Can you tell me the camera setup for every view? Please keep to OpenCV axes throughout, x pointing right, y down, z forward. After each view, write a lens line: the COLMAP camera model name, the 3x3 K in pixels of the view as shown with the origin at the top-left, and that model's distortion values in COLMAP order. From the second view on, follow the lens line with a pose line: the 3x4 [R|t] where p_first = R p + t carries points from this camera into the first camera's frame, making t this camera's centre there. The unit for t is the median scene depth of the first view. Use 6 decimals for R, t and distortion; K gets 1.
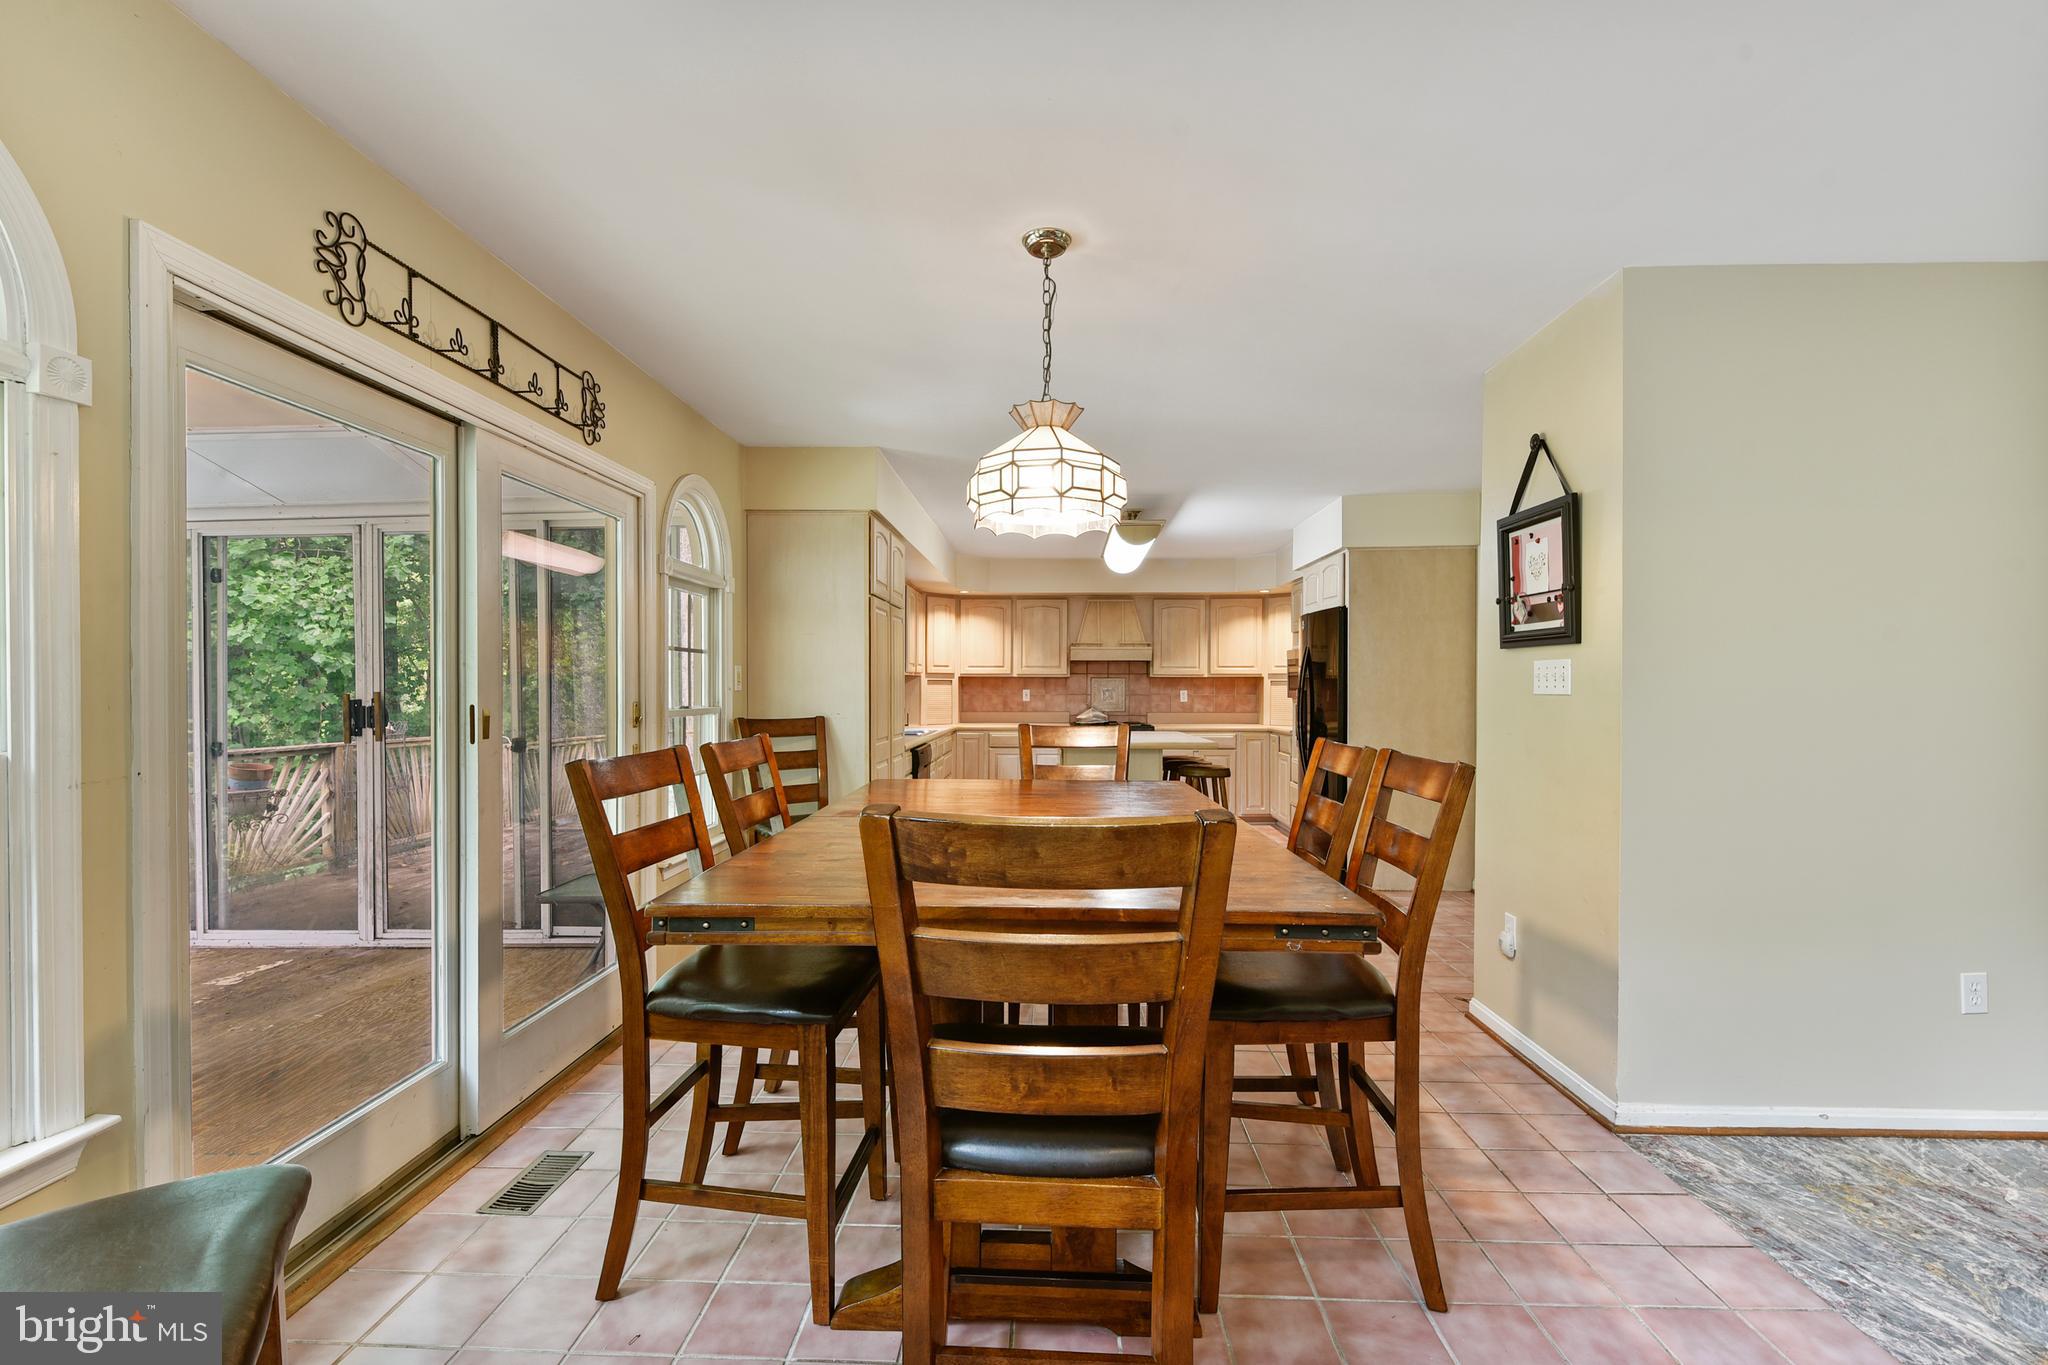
lens RADIAL K [[882.0, 0, 1022.7], [0, 882.0, 685.1], [0, 0, 1]] dist [0.000868, -0.000343]
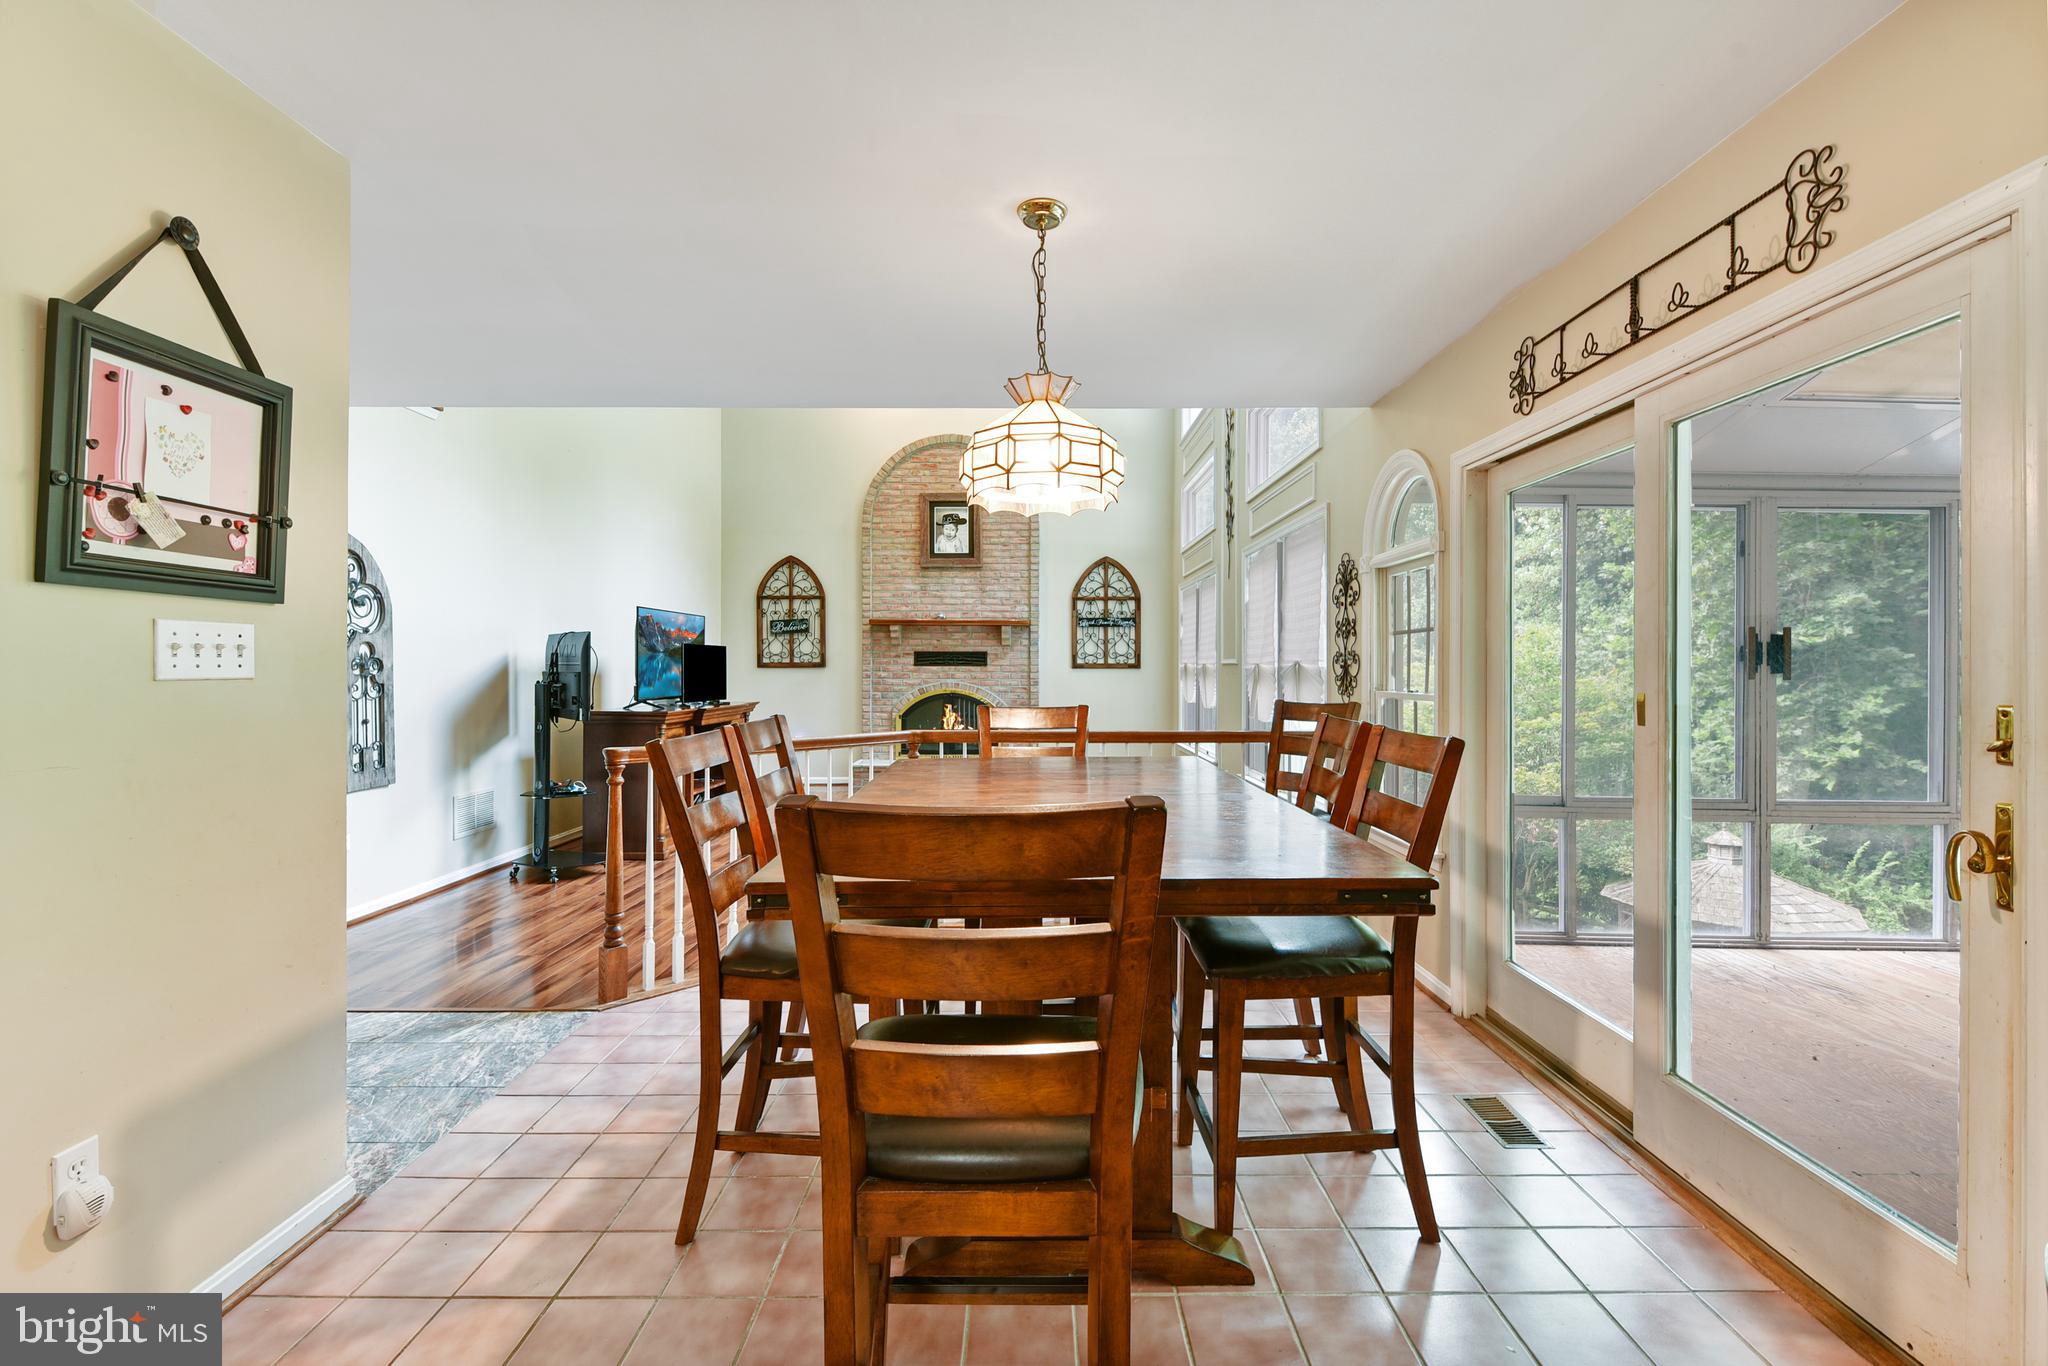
lens RADIAL K [[882.0, 0, 1024.2], [0, 882.0, 672.0], [0, 0, 1]] dist [0.000868, -0.000343]
pose [[-0.999727, -0.002223, -0.023238, 0.072344], [-0.002373, 0.999977, 0.006429, 0.001443], [0.023223, 0.006482, -0.999709, 2.058437]]
